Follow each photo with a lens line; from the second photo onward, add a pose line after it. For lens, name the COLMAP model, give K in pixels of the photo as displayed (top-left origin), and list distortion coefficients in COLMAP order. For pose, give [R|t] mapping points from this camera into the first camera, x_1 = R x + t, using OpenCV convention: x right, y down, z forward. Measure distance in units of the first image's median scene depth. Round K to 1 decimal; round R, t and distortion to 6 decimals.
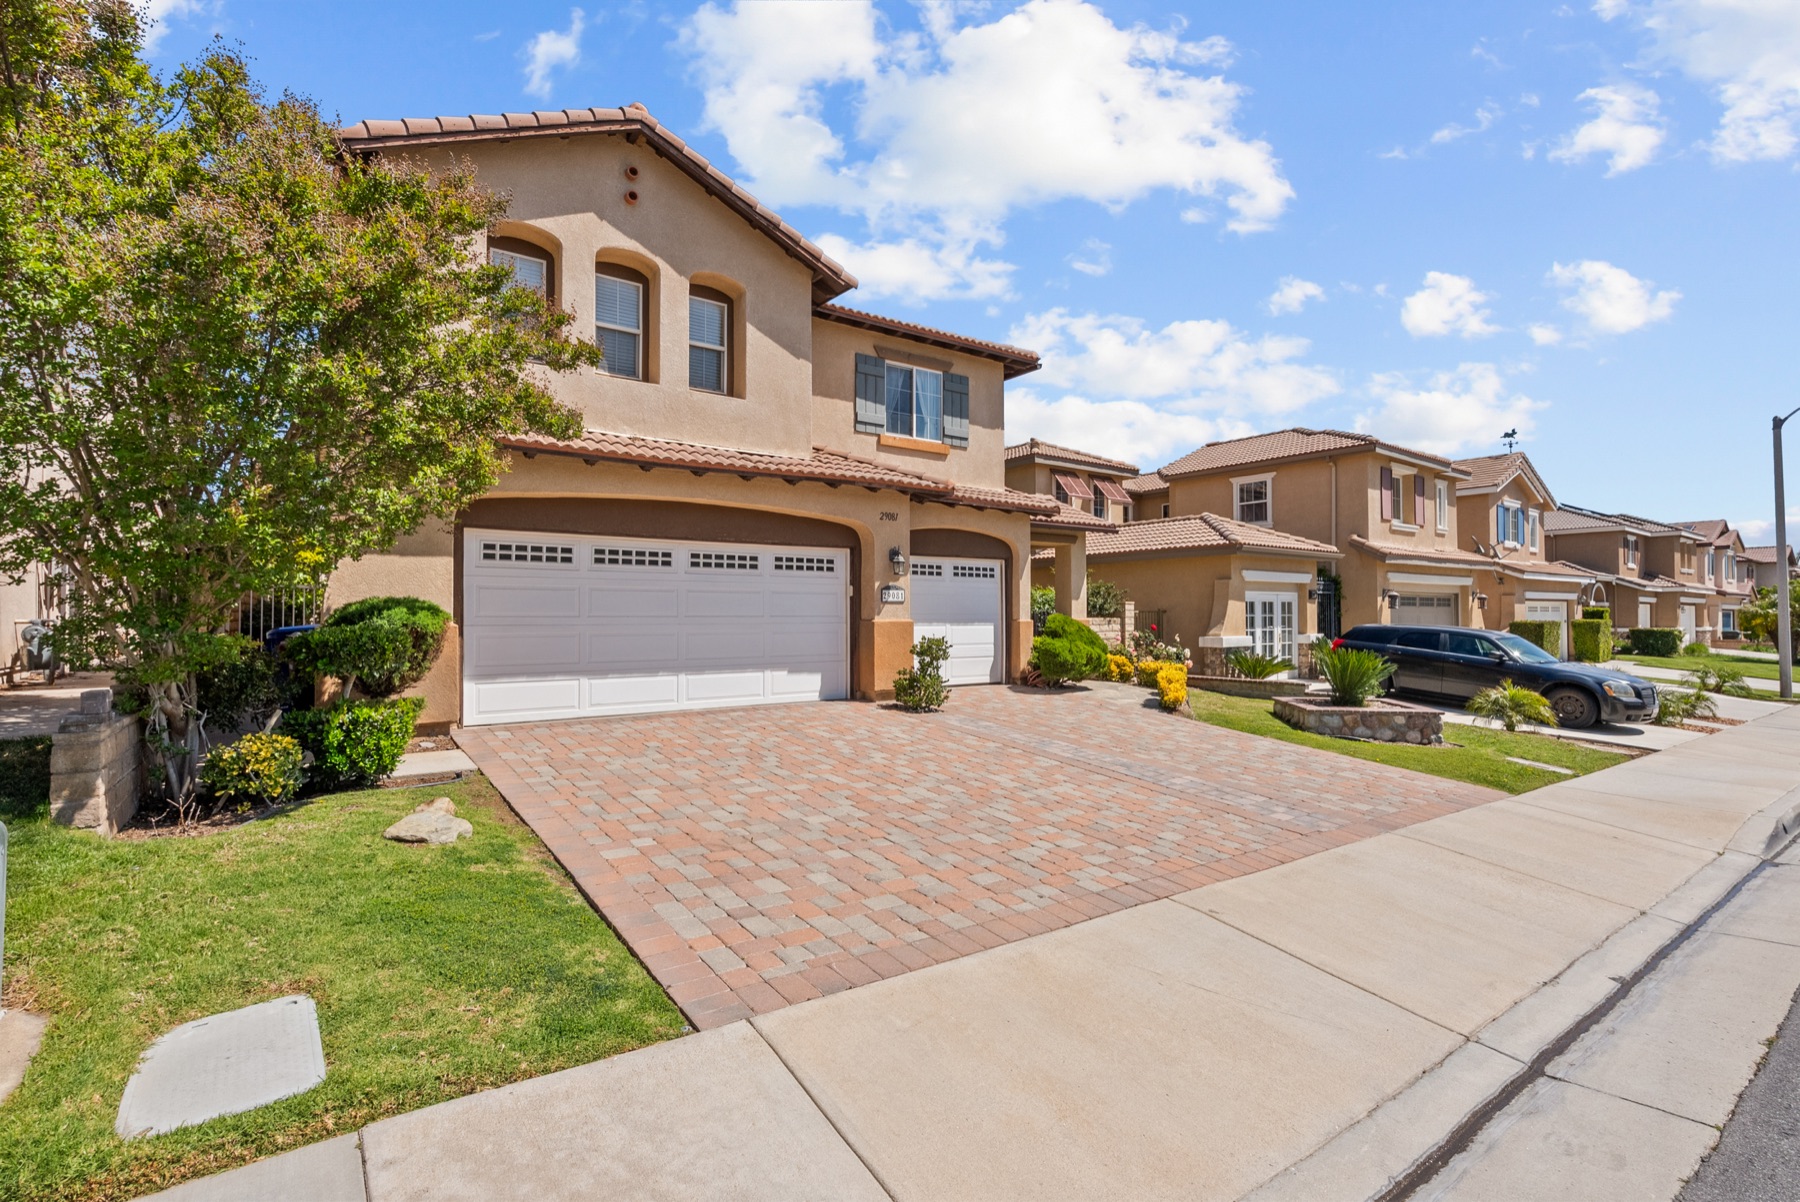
lens RADIAL K [[812.8, 0, 897.8], [0, 812.8, 602.8], [0, 0, 1]] dist [-0.002964, 0.000174]
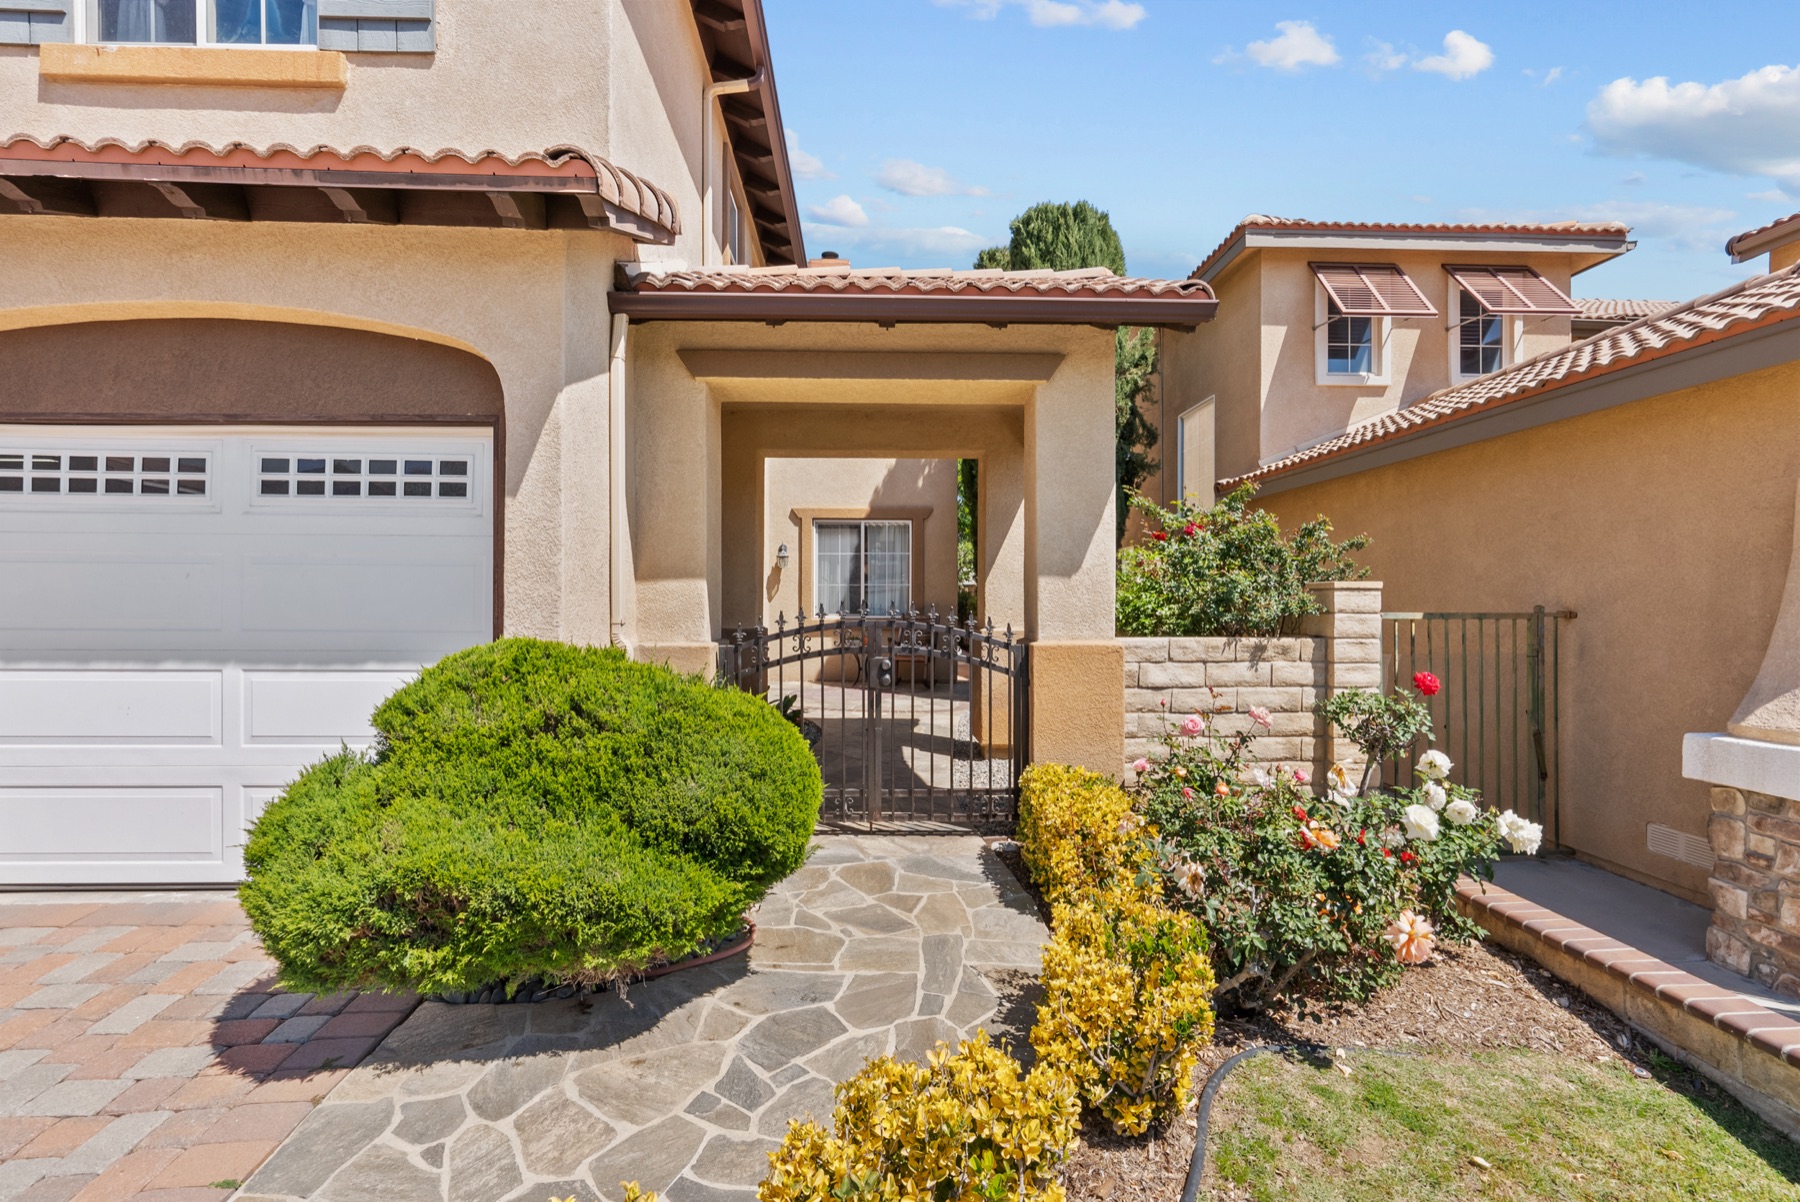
lens RADIAL K [[812.8, 0, 897.8], [0, 812.8, 602.8], [0, 0, 1]] dist [-0.002964, 0.000174]
pose [[0.831403, 0.004151, -0.555654, 0.417932], [0.005817, 0.999852, 0.016174, 0.000976], [0.555639, -0.016680, 0.831256, 0.920984]]
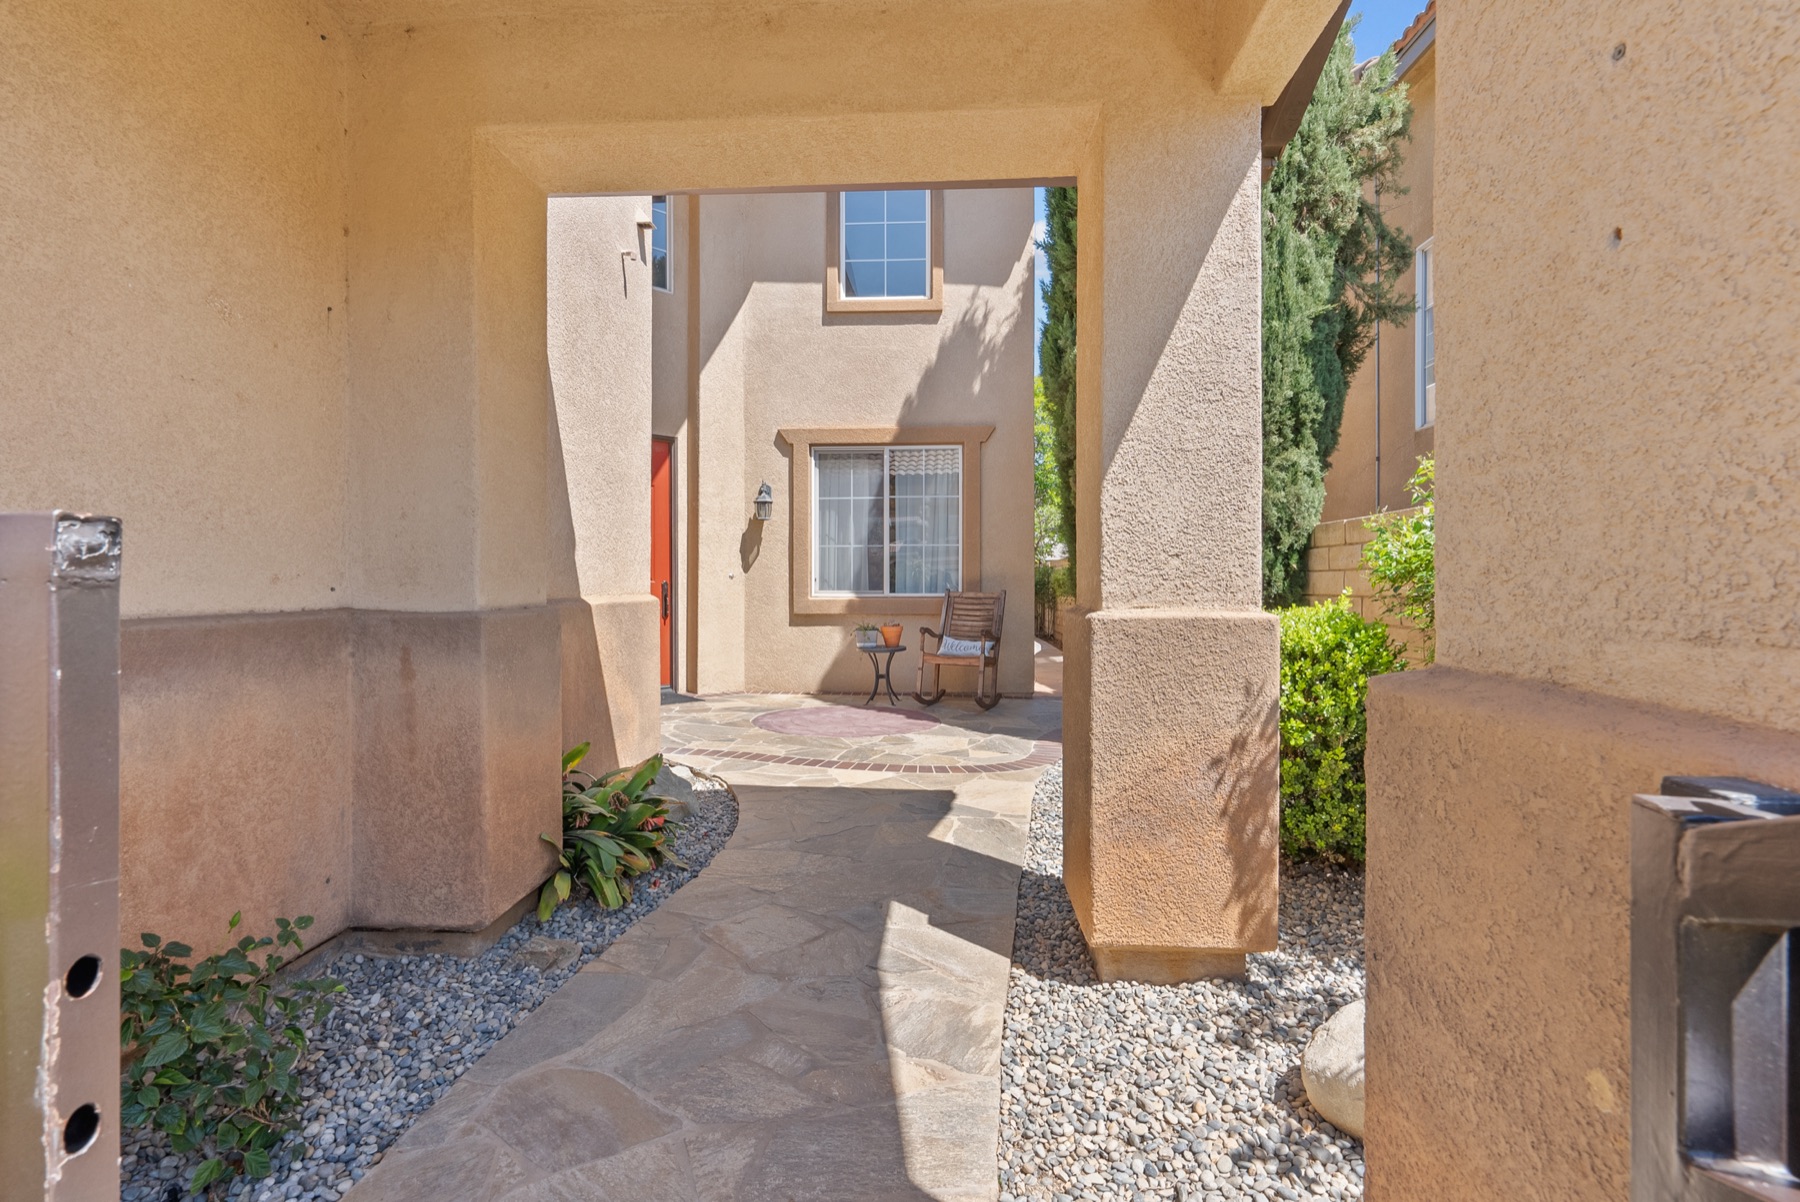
lens RADIAL K [[820.5, 0, 900.0], [0, 820.5, 601.0], [0, 0, 1]] dist [0.000010, 0.000153]
pose [[0.780168, 0.005661, -0.625544, 0.251664], [0.011807, 0.999648, 0.023771, 0.022304], [0.625458, -0.025931, 0.779826, 1.209554]]
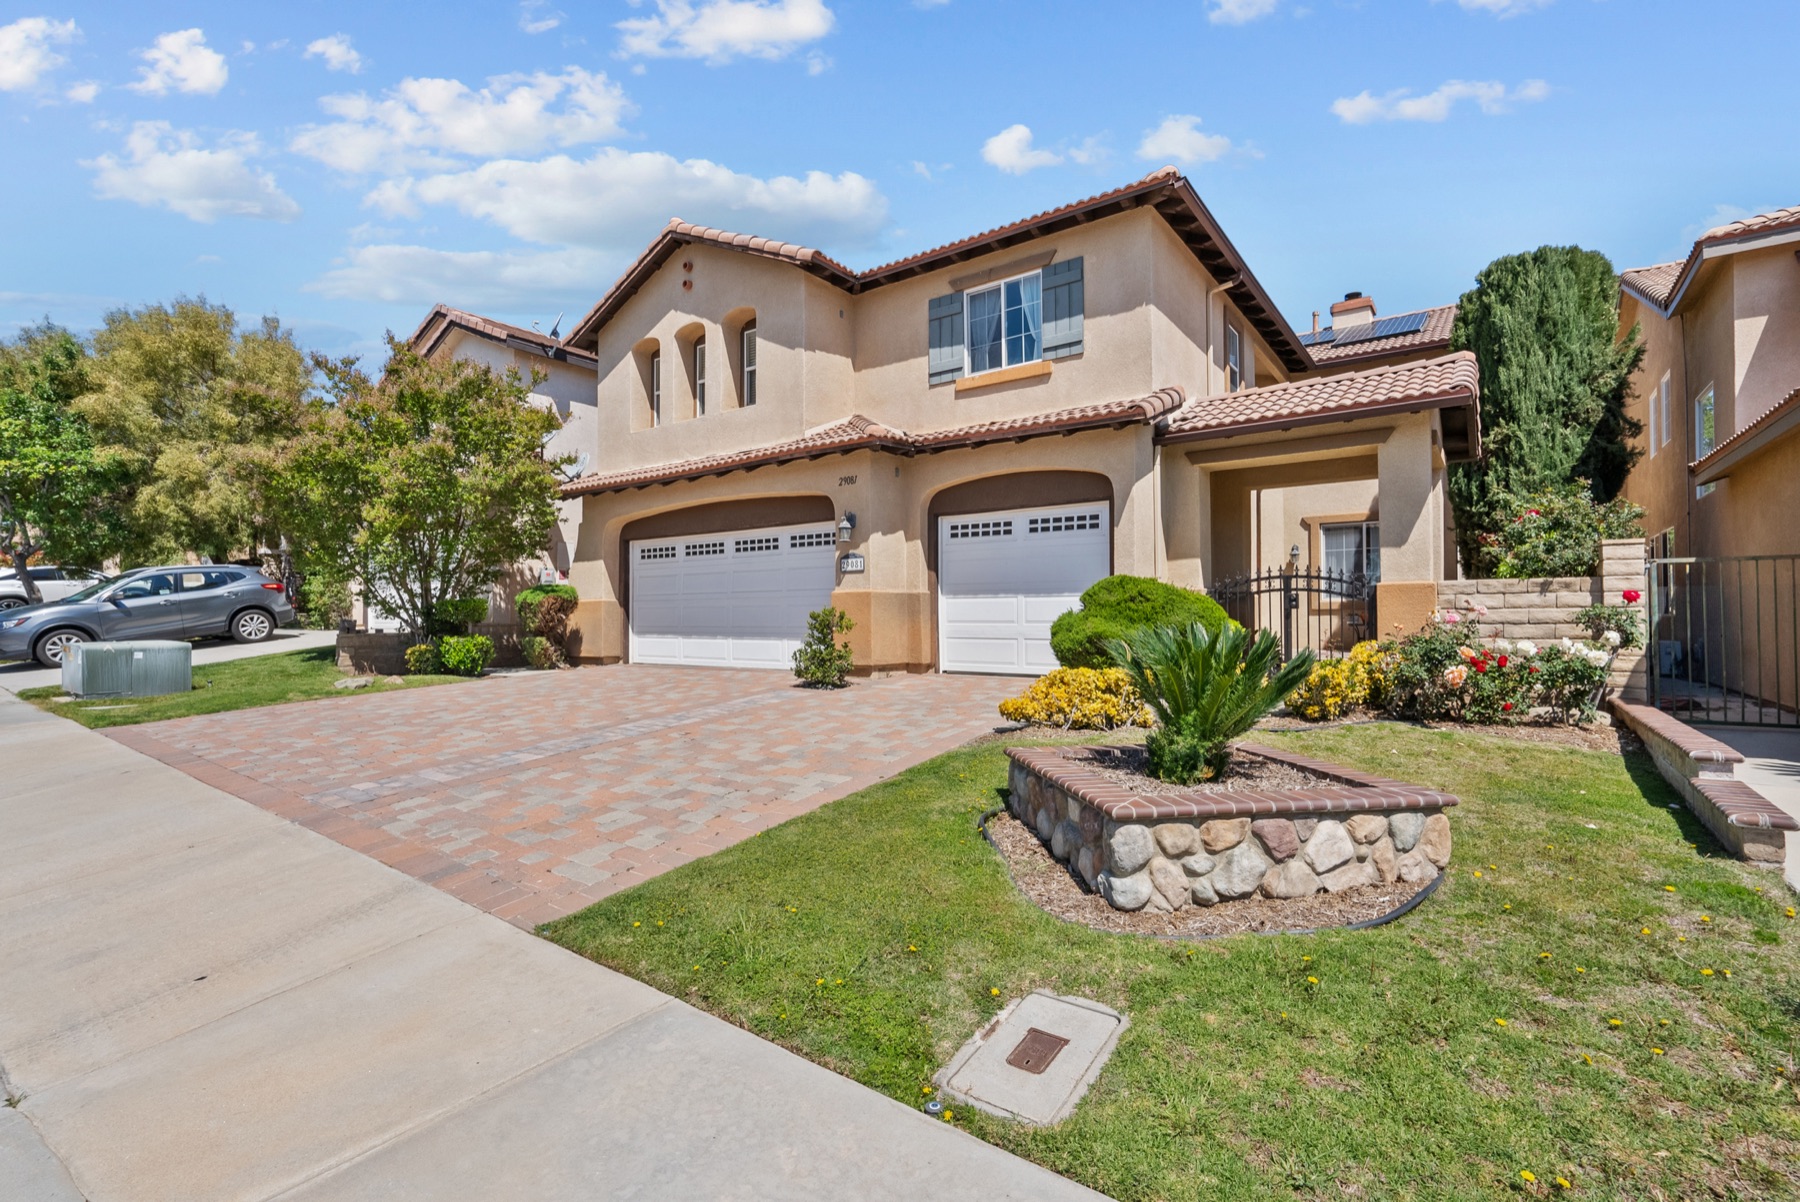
lens RADIAL K [[820.5, 0, 900.0], [0, 820.5, 601.0], [0, 0, 1]] dist [0.000010, 0.000153]
pose [[0.307287, -0.021680, -0.951370, 0.791130], [0.018402, 0.999689, -0.016837, 0.043573], [0.951439, -0.012333, 0.307590, 0.668485]]
